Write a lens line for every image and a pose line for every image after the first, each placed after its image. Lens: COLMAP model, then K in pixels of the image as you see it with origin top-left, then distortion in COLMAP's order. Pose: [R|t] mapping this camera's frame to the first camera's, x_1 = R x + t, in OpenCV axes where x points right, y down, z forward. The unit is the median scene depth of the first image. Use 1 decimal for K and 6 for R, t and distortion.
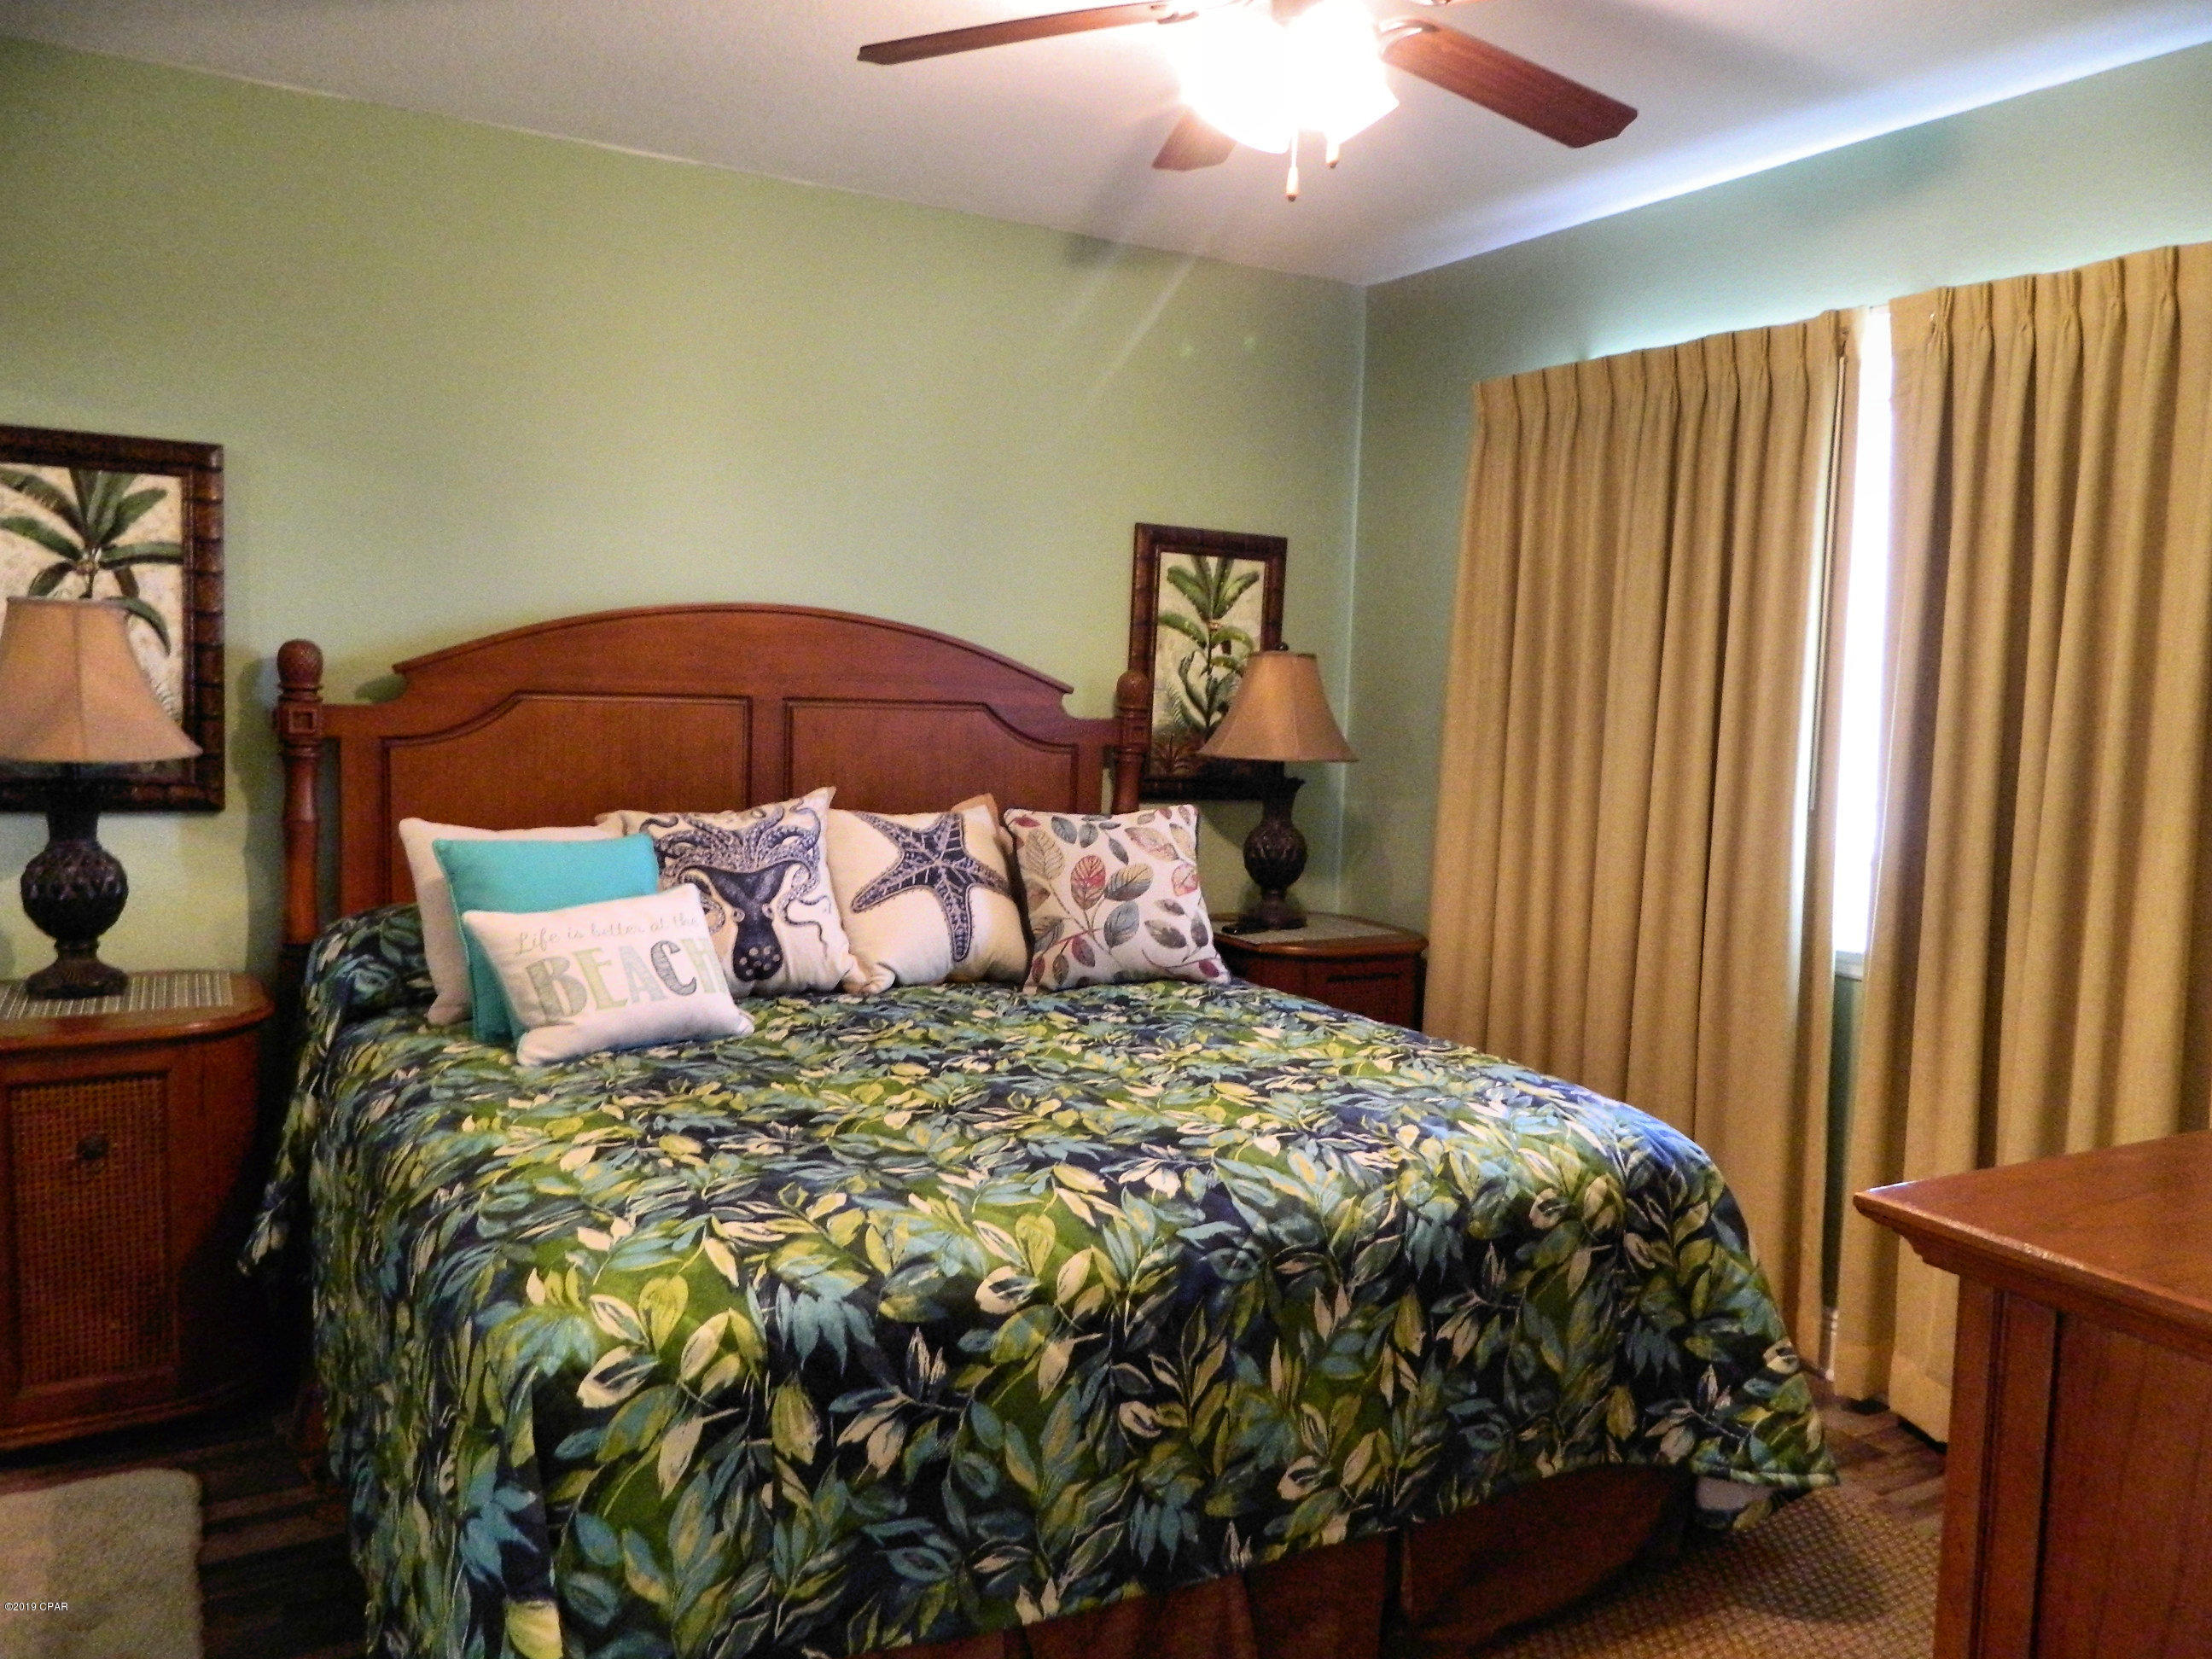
lens RADIAL K [[1664.1, 0, 1100.4], [0, 1664.1, 822.7], [0, 0, 1]] dist [0.031510, -0.027547]
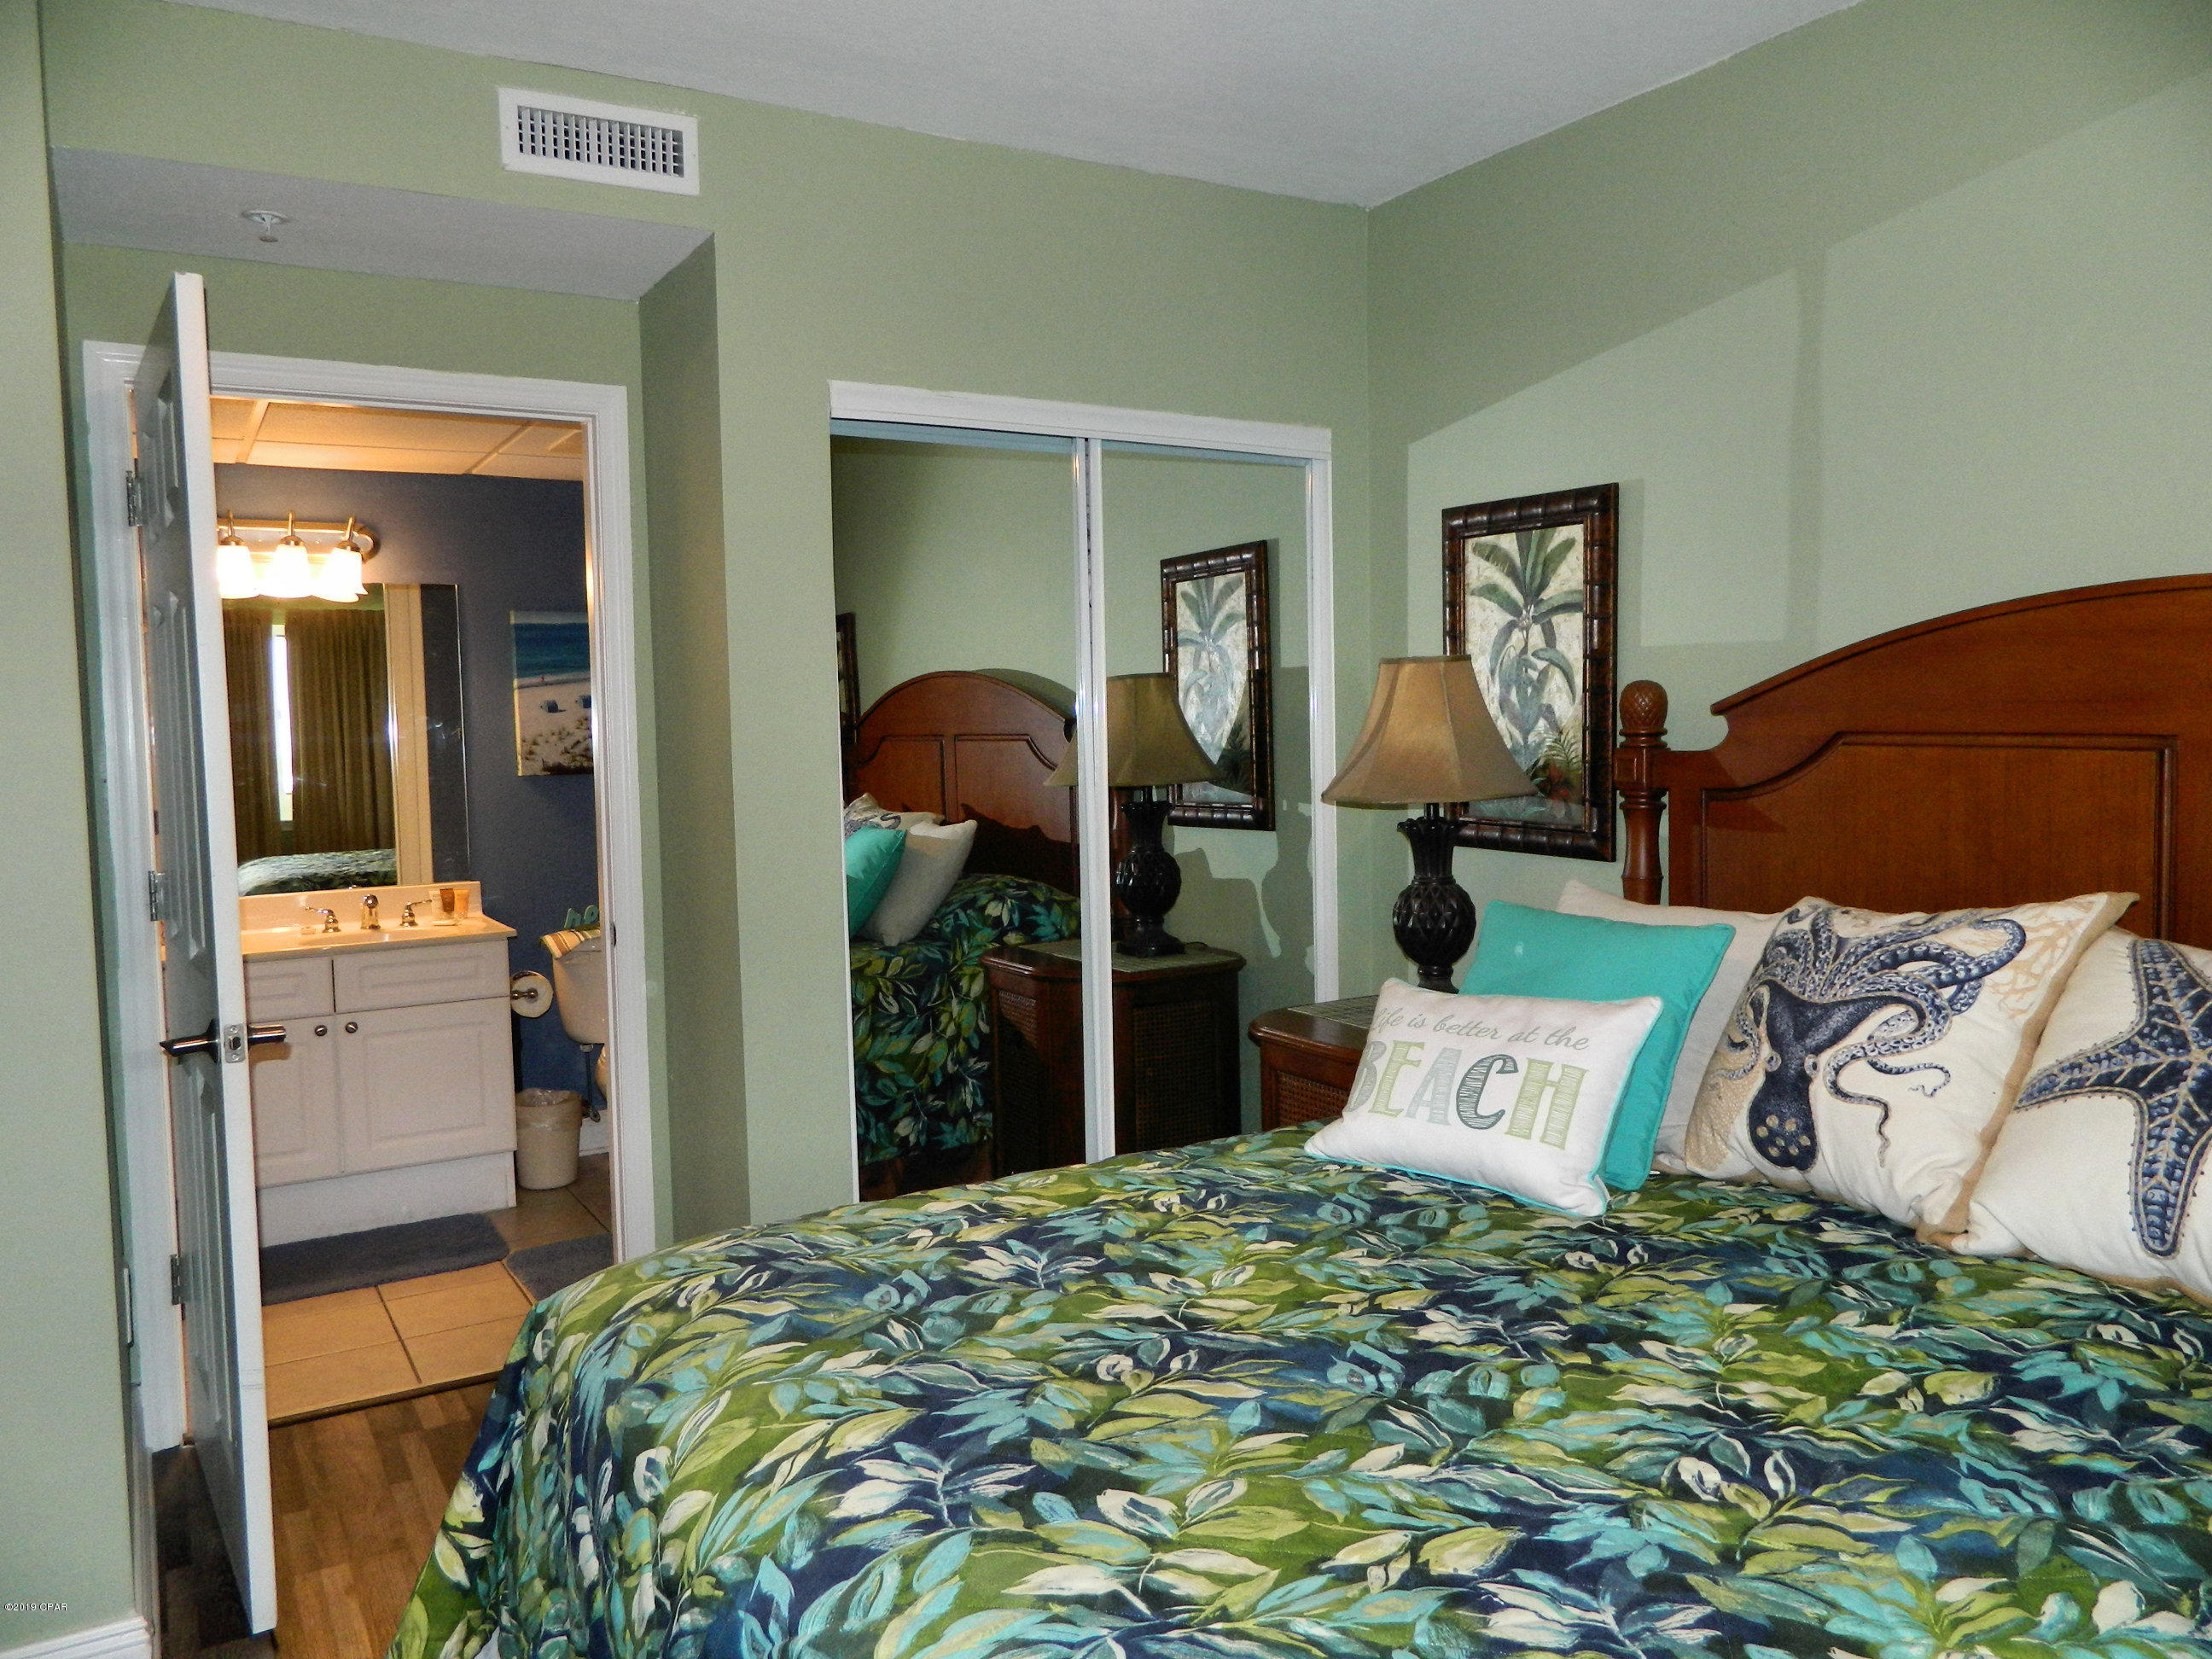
lens RADIAL K [[1664.1, 0, 1100.4], [0, 1664.1, 822.7], [0, 0, 1]] dist [0.031510, -0.027547]
pose [[0.010546, 0.035222, -0.999324, 0.456369], [-0.074288, 0.996645, 0.034343, -0.043839], [0.997181, 0.073876, 0.013127, 0.742179]]
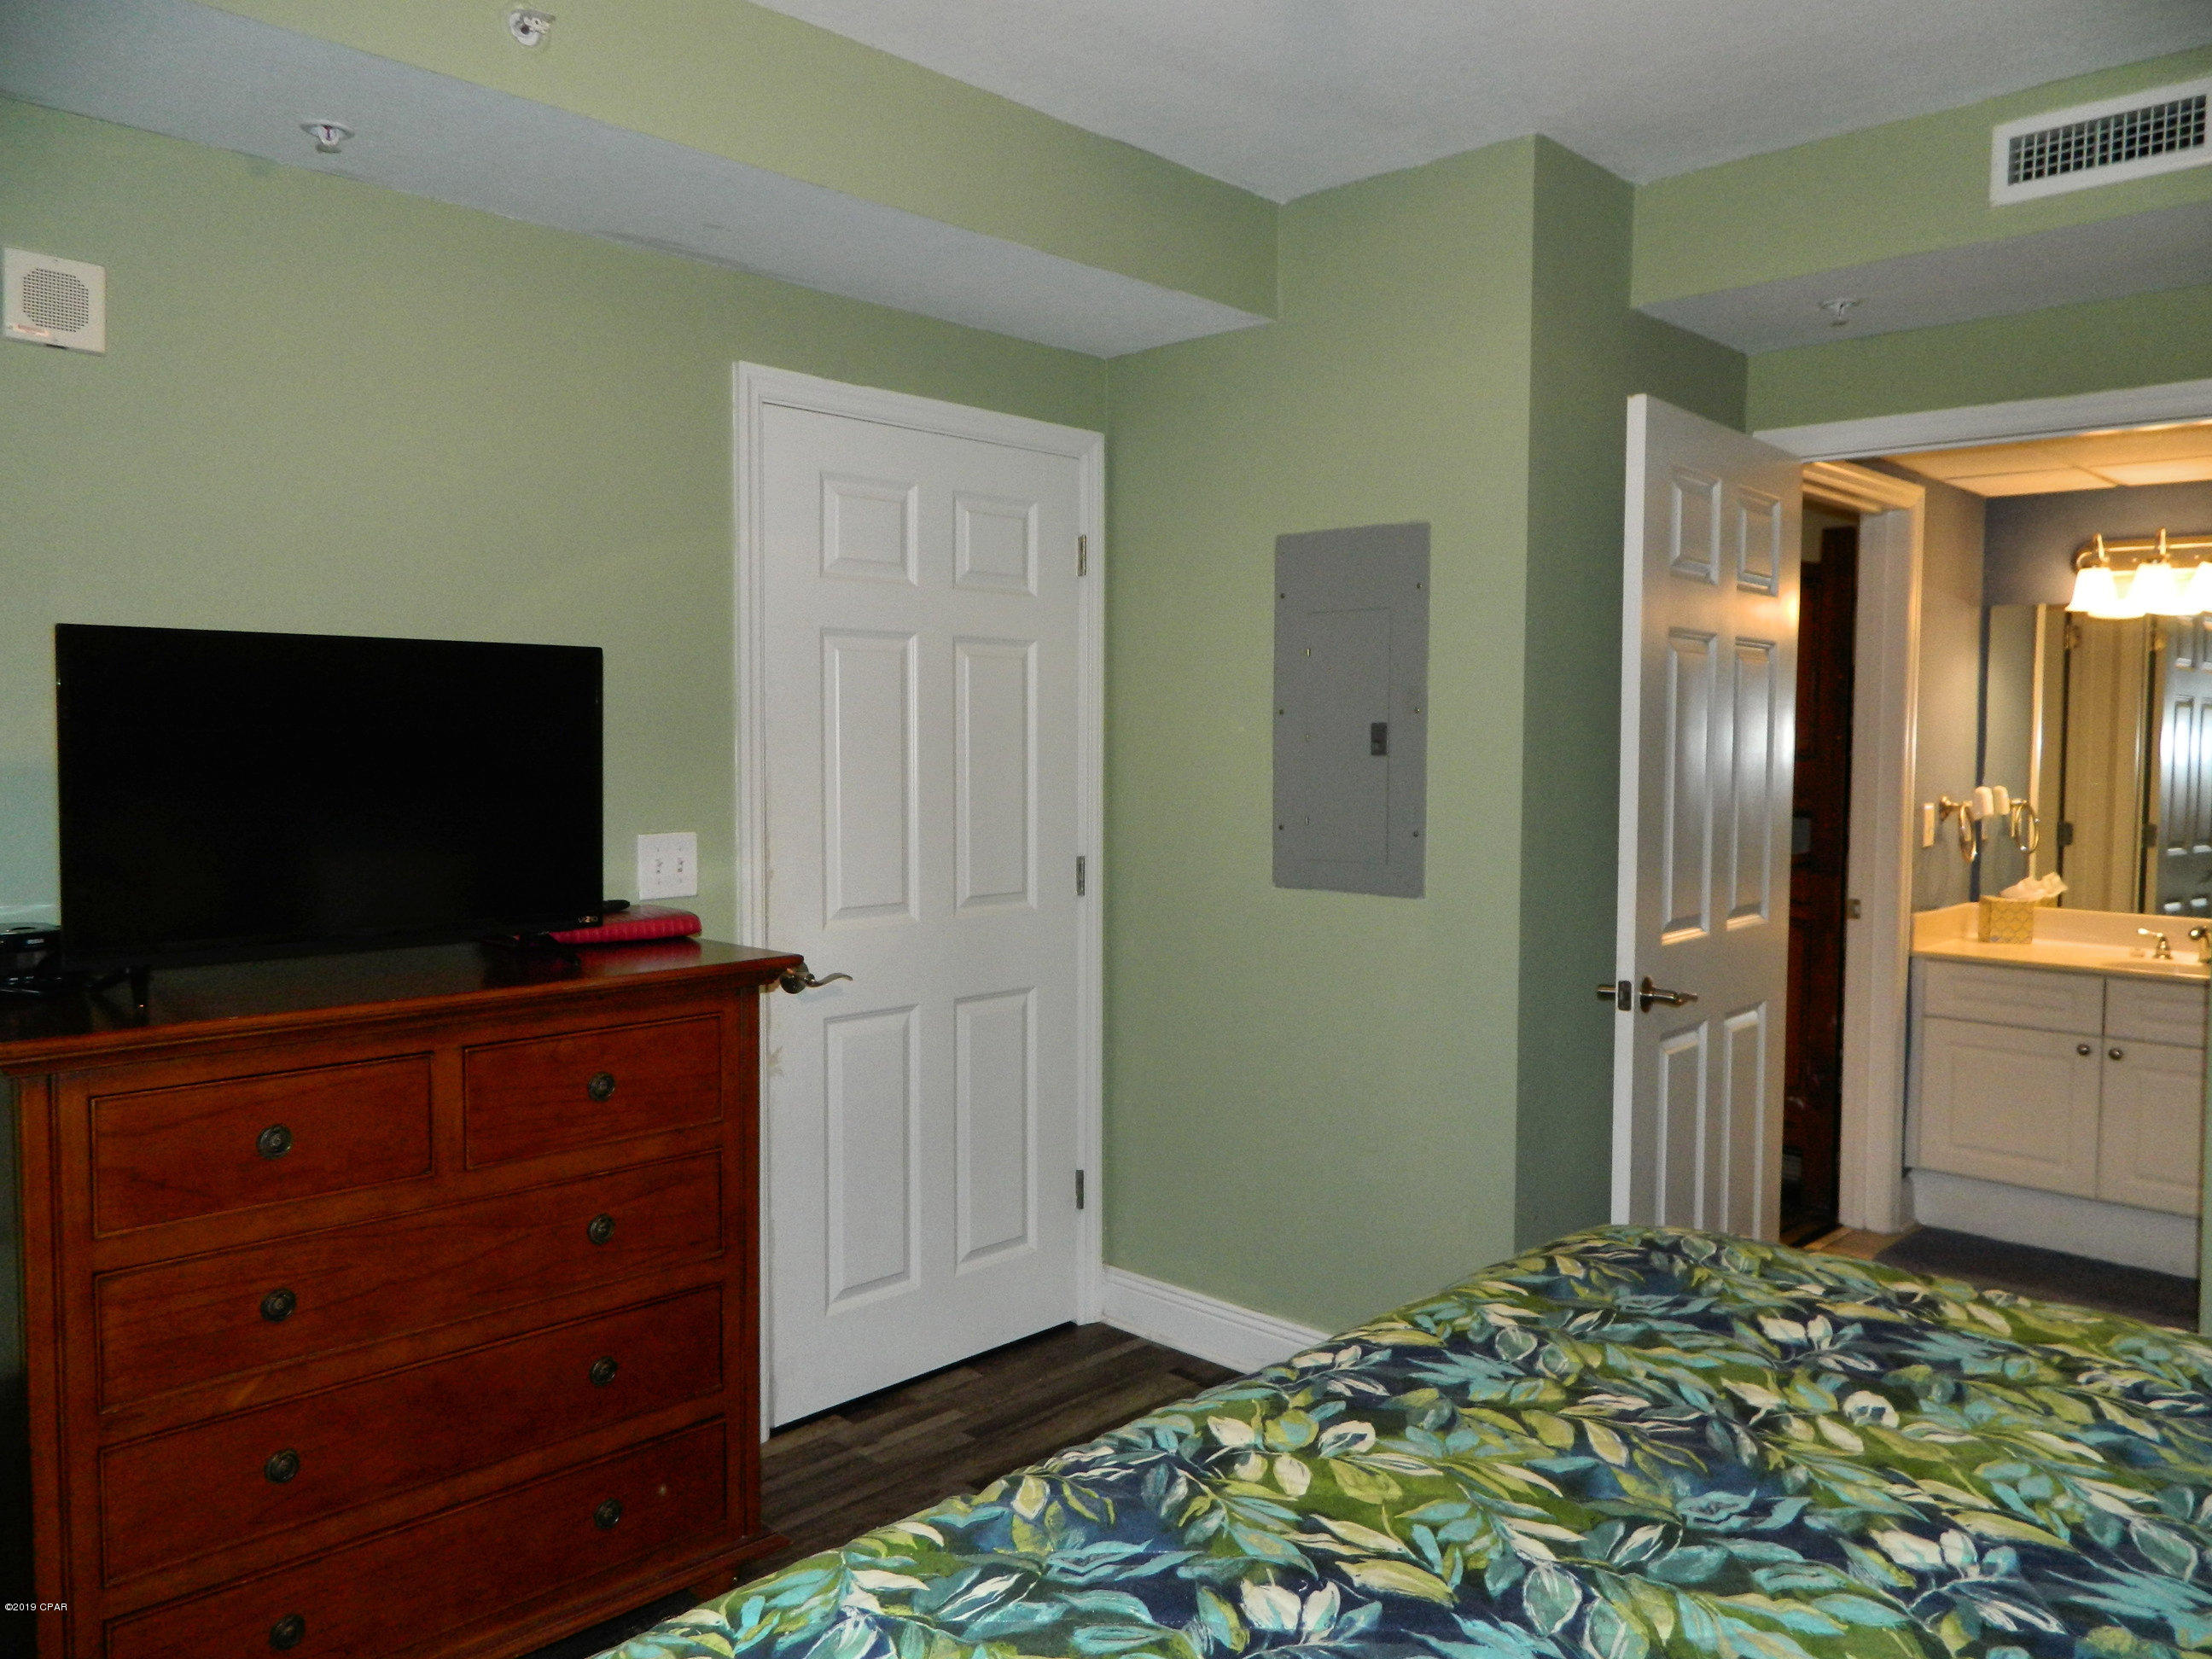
lens RADIAL K [[1664.1, 0, 1100.4], [0, 1664.1, 822.7], [0, 0, 1]] dist [0.031510, -0.027547]
pose [[-0.957480, -0.023824, -0.287515, 0.260984], [-0.066105, 0.988188, 0.138256, -0.101436], [0.280825, 0.151384, -0.947745, 1.188081]]
